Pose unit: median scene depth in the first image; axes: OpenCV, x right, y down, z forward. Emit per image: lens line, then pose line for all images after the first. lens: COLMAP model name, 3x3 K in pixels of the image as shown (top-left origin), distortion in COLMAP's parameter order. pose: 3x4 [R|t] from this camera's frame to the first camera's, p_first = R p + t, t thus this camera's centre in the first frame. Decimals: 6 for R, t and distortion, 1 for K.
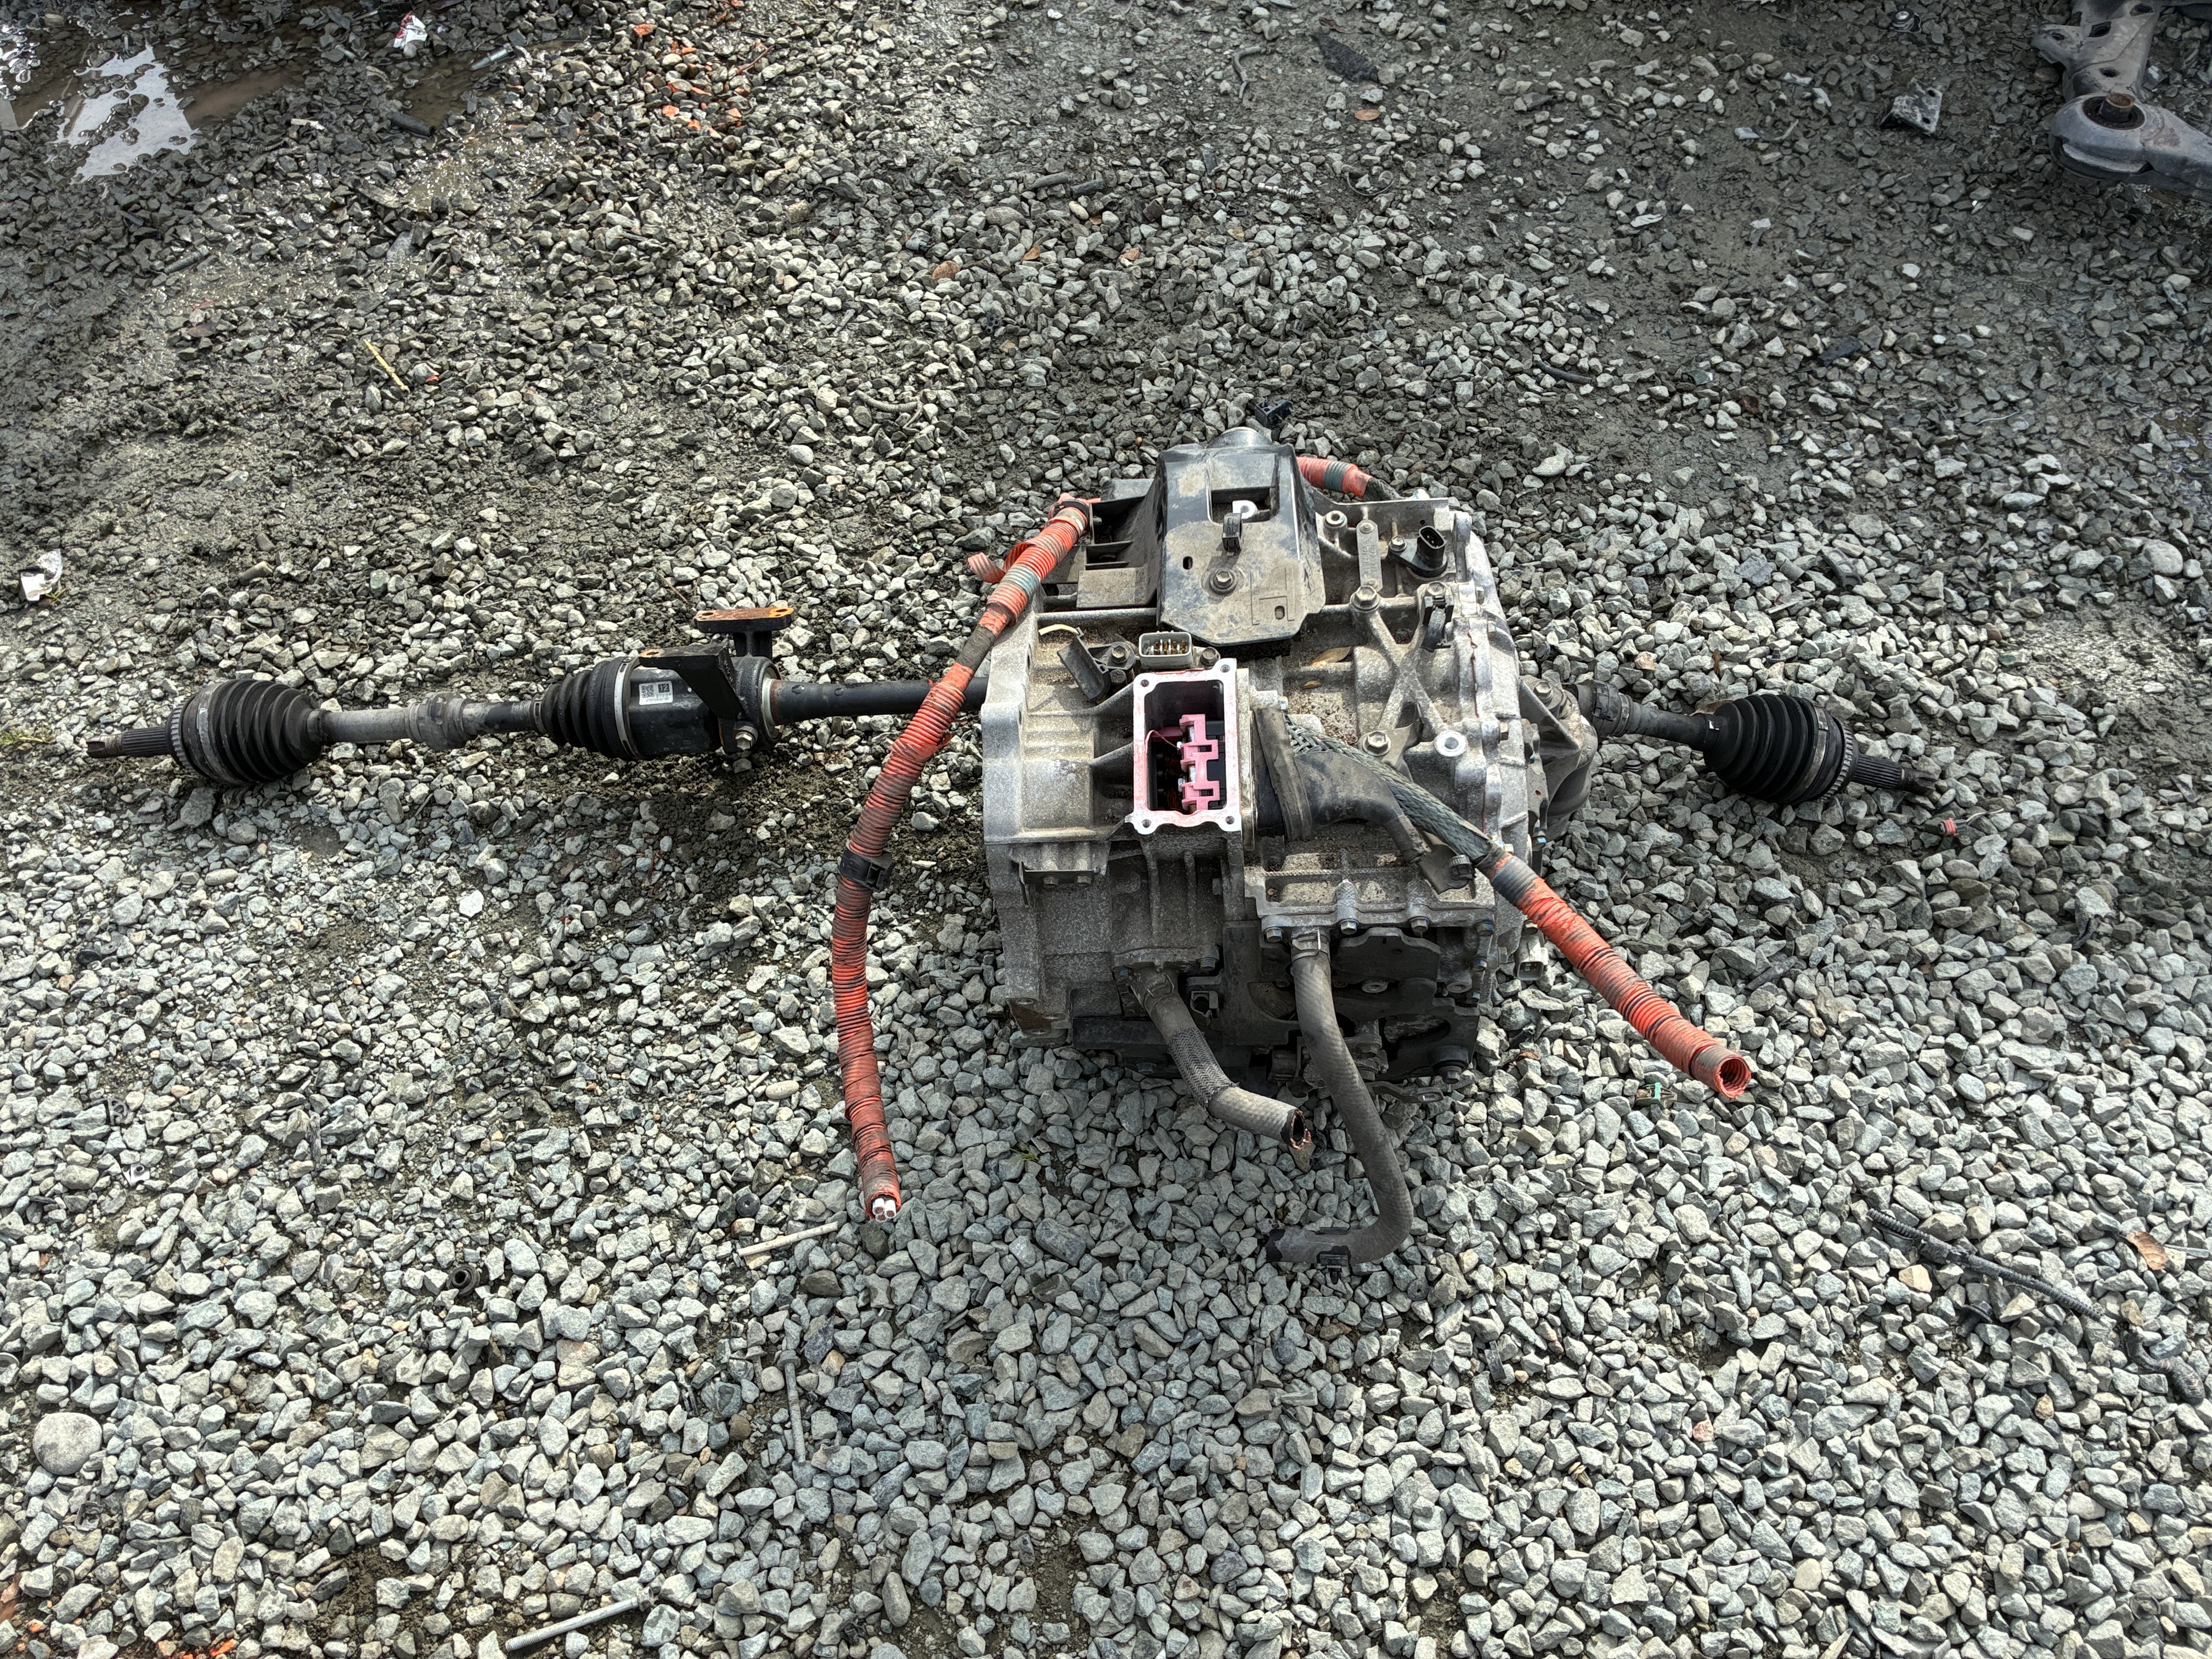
lens RADIAL K [[1666.2, 0, 1106.0], [0, 1666.2, 829.5], [0, 0, 1]] dist [0.038027, -0.047509]
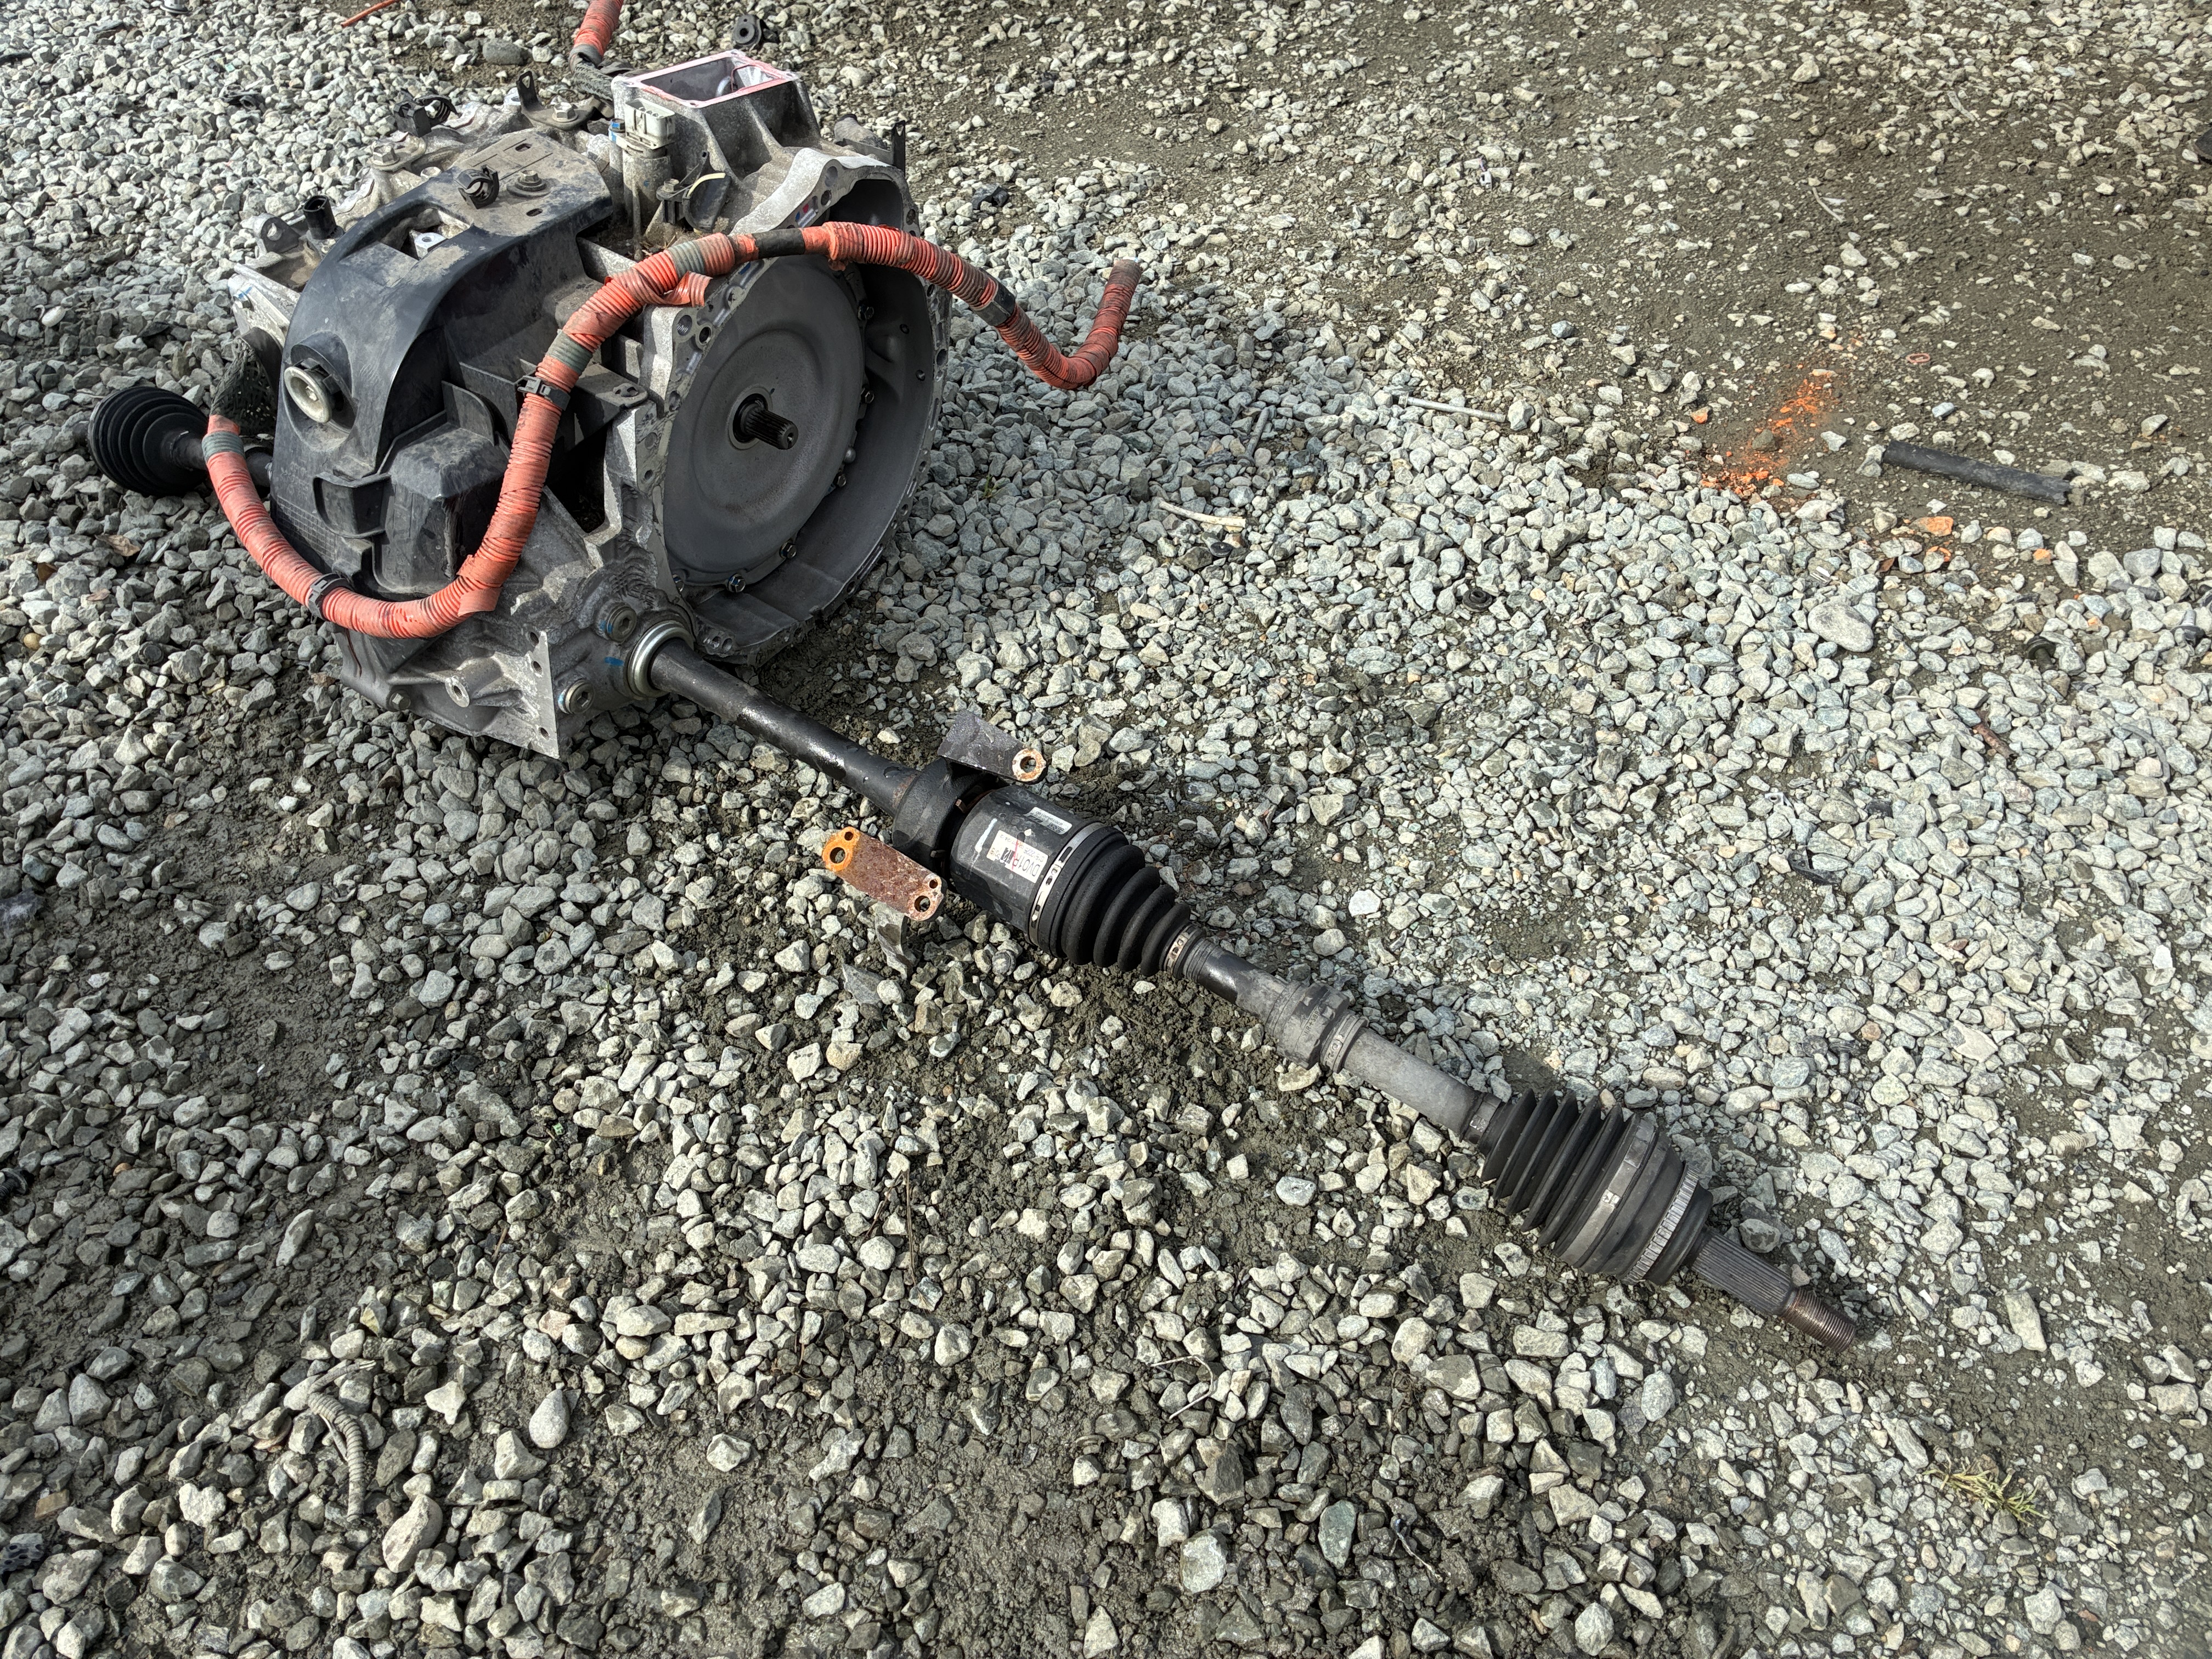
lens RADIAL K [[1666.2, 0, 1106.0], [0, 1666.2, 829.5], [0, 0, 1]] dist [0.038027, -0.047509]
pose [[-0.844409, -0.373439, 0.384078, -0.504978], [0.464905, -0.154641, 0.871751, -0.627154], [-0.266152, 0.914674, 0.304194, 0.672333]]
